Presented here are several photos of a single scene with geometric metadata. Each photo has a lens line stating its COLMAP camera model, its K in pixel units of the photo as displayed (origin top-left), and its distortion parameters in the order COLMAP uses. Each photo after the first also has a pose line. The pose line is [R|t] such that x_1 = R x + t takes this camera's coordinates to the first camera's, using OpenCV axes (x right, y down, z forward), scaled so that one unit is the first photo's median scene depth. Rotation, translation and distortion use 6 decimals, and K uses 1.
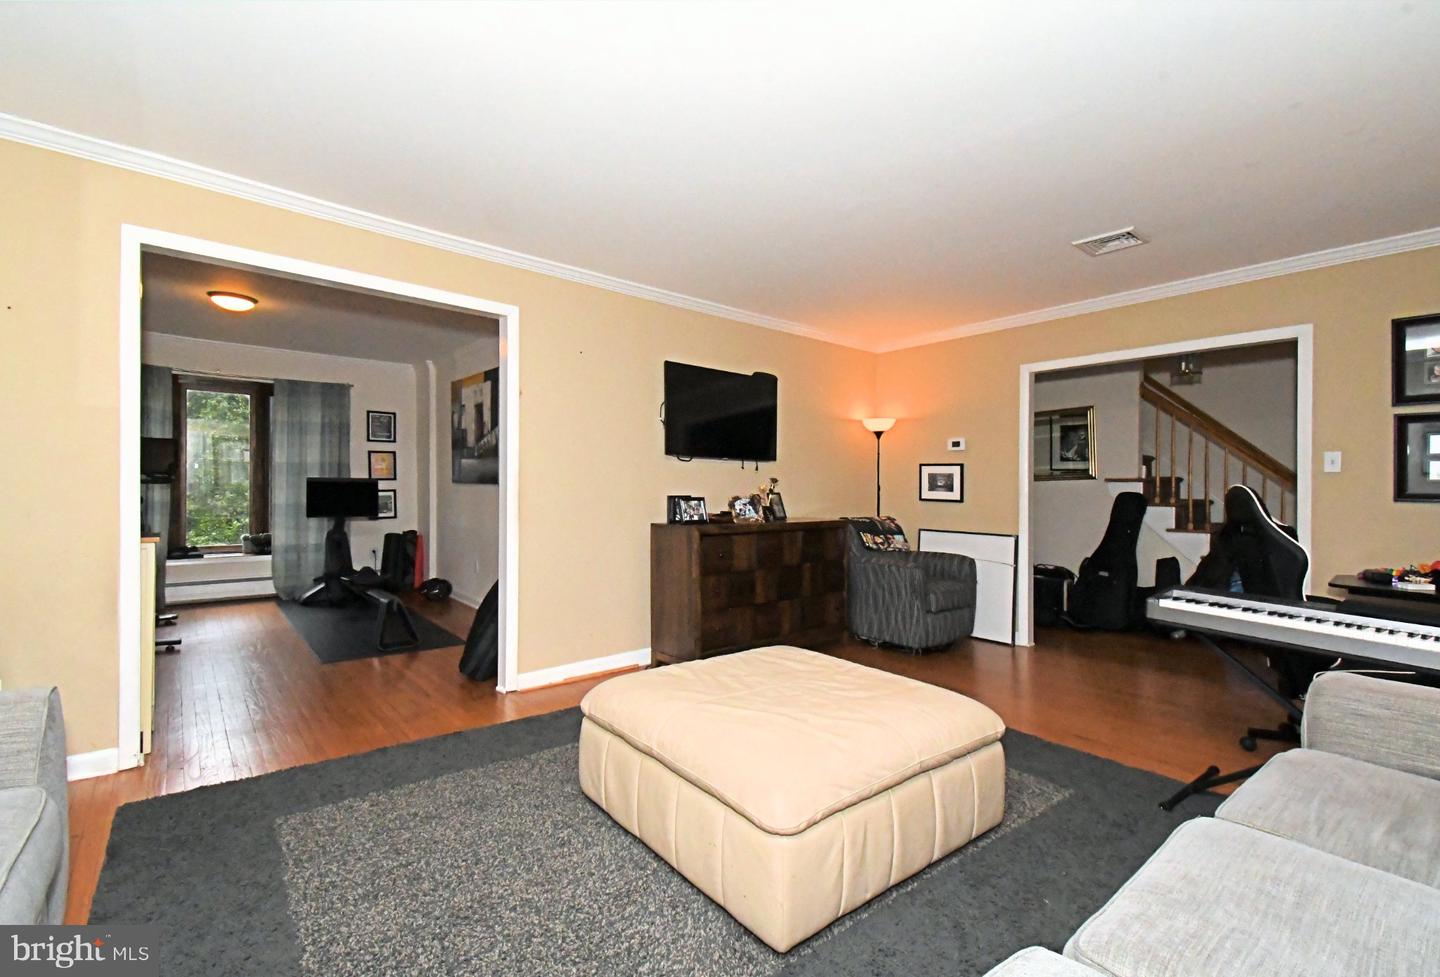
lens RADIAL K [[630.5, 0, 720.0], [0, 630.5, 488.5], [0, 0, 1]] dist [0.000276, 0.000011]
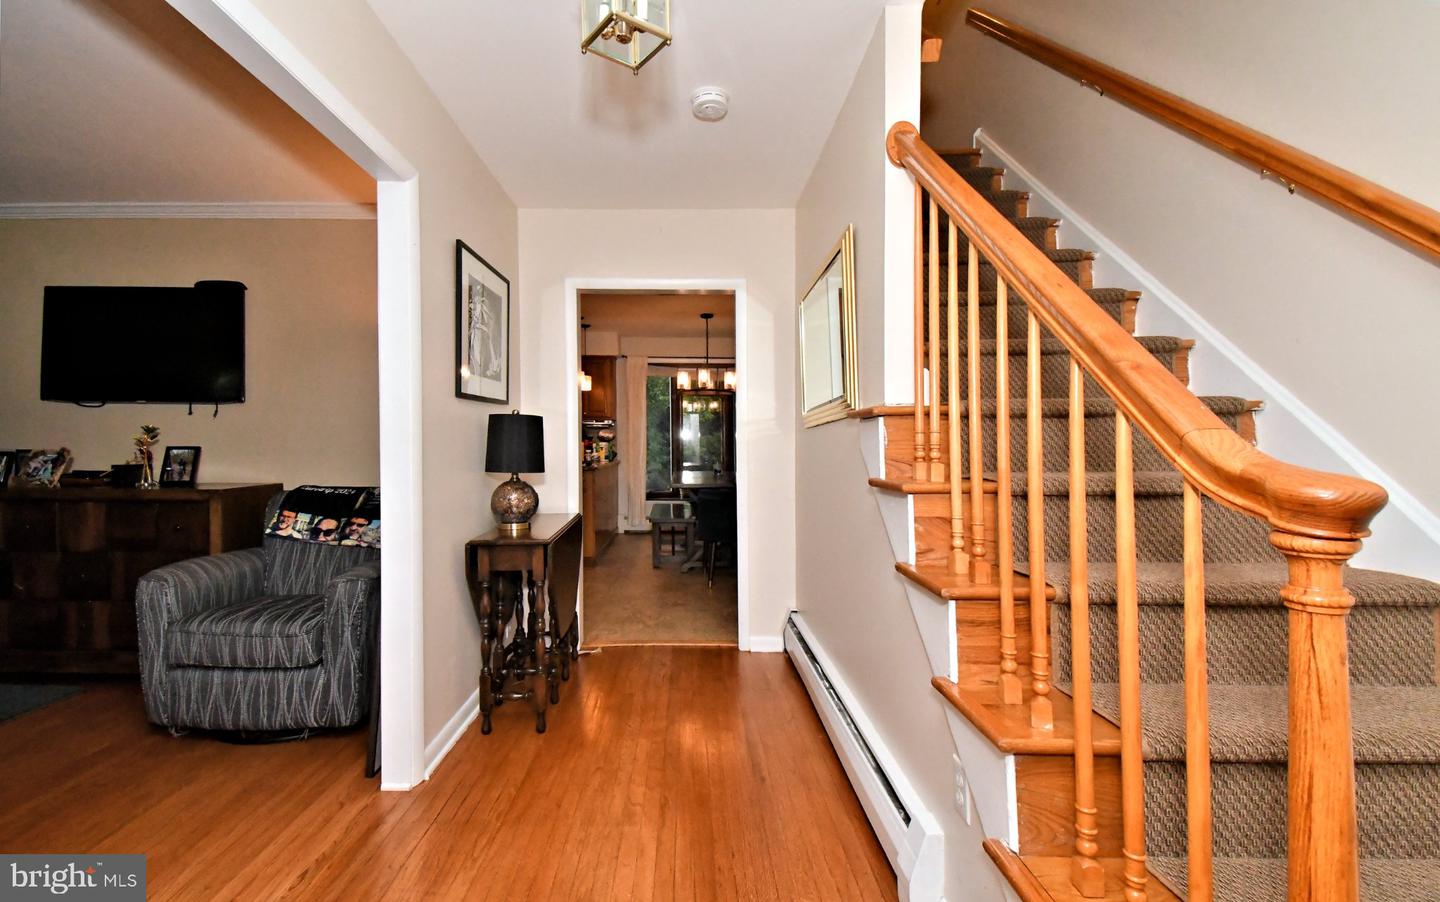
lens RADIAL K [[619.2, 0, 720.0], [0, 619.2, 451.0], [0, 0, 1]] dist [-0.001045, -0.000198]
pose [[0.772915, 0.005047, -0.634490, 0.976604], [-0.000340, 0.999972, 0.007540, 0.005793], [0.634510, -0.005612, 0.772895, 0.825434]]
